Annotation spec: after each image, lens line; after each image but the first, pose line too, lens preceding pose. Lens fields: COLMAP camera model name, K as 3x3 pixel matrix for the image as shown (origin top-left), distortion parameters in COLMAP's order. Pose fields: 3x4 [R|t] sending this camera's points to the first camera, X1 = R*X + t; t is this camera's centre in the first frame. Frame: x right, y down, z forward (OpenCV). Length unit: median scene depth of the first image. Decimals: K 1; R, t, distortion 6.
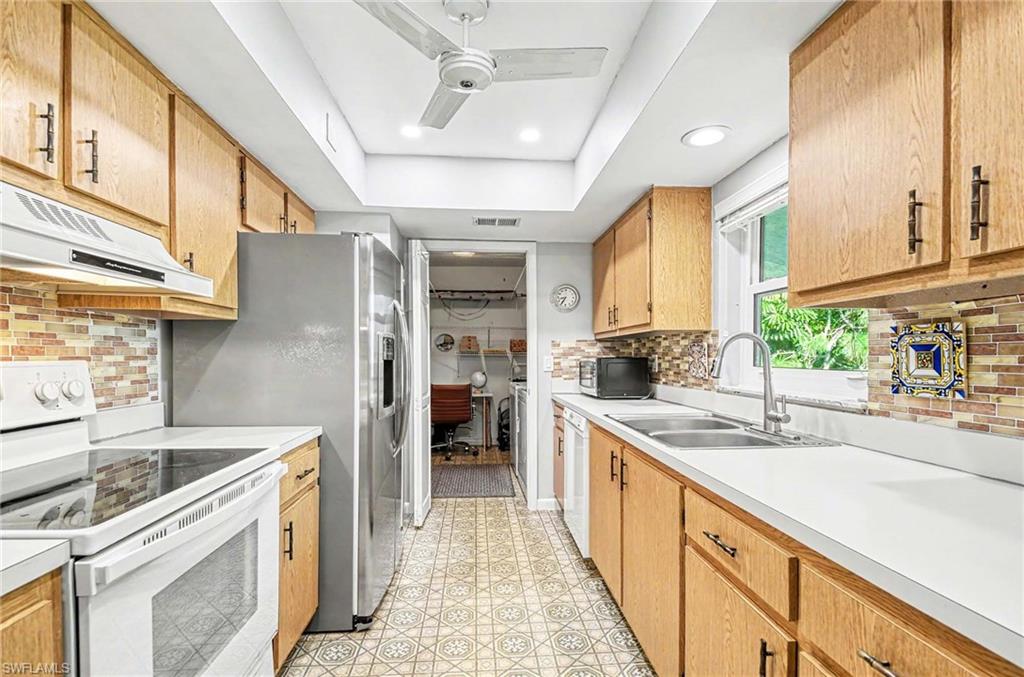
lens RADIAL K [[464.5, 0, 510.1], [0, 464.5, 359.5], [0, 0, 1]] dist [0.077496, 0.000012]
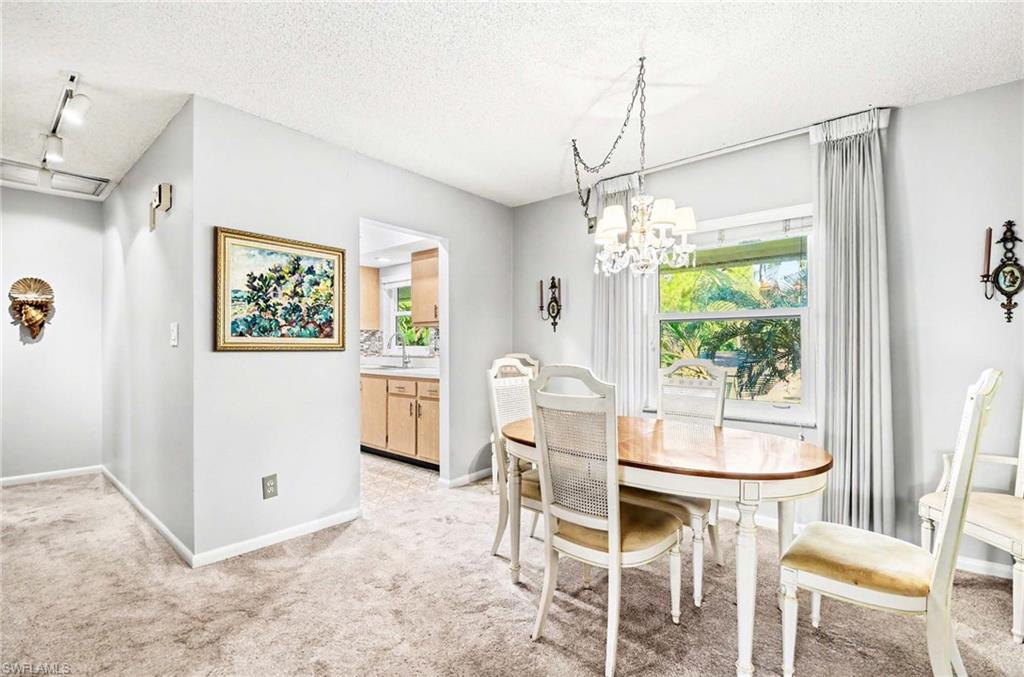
lens RADIAL K [[465.9, 0, 512.0], [0, 465.9, 338.5], [0, 0, 1]] dist [-0.000426, 0.000031]
pose [[0.701412, 0.014200, 0.712615, -0.739326], [0.000987, 0.999781, -0.020894, 0.025583], [-0.712756, 0.015358, 0.701244, -1.053348]]
